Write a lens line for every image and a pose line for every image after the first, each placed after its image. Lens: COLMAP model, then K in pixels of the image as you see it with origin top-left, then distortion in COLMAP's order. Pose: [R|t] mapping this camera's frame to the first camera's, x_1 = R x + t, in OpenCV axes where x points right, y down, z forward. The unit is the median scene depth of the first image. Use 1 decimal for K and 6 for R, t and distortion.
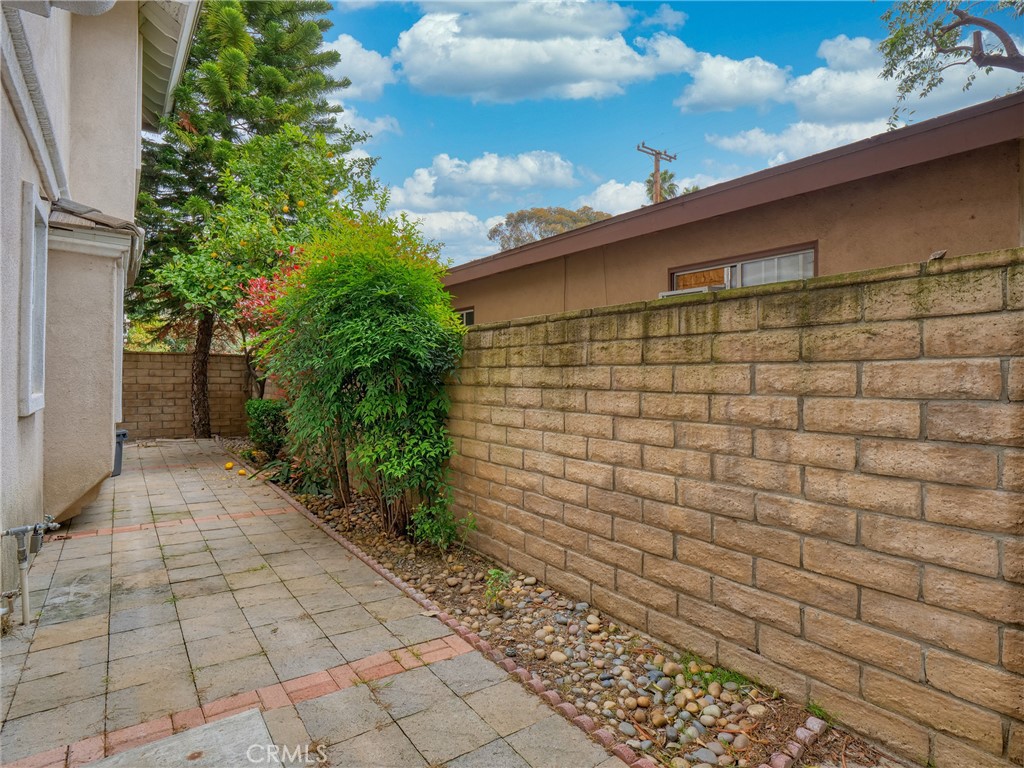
lens RADIAL K [[489.0, 0, 512.1], [0, 489.0, 382.9], [0, 0, 1]] dist [-0.015784, 0.000569]
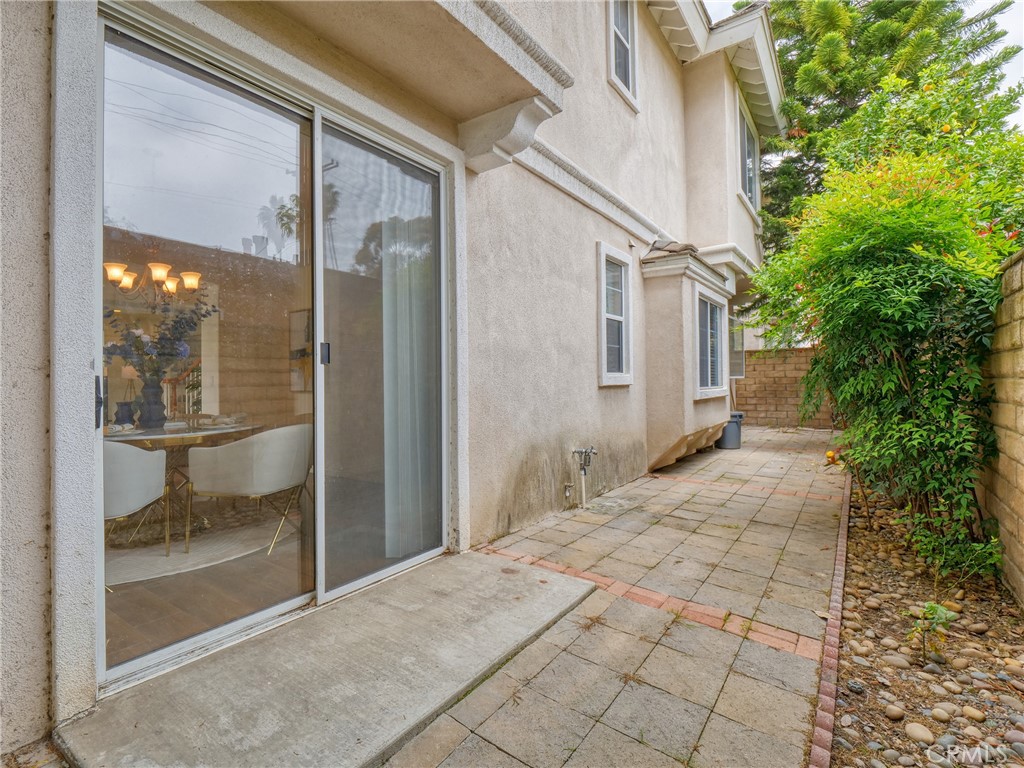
lens RADIAL K [[489.0, 0, 513.9], [0, 489.0, 383.7], [0, 0, 1]] dist [-0.015784, 0.000569]
pose [[0.305773, -0.007657, -0.952074, 0.436747], [0.010623, 0.999933, -0.004630, 0.061103], [0.952045, -0.008698, 0.305833, 0.209377]]
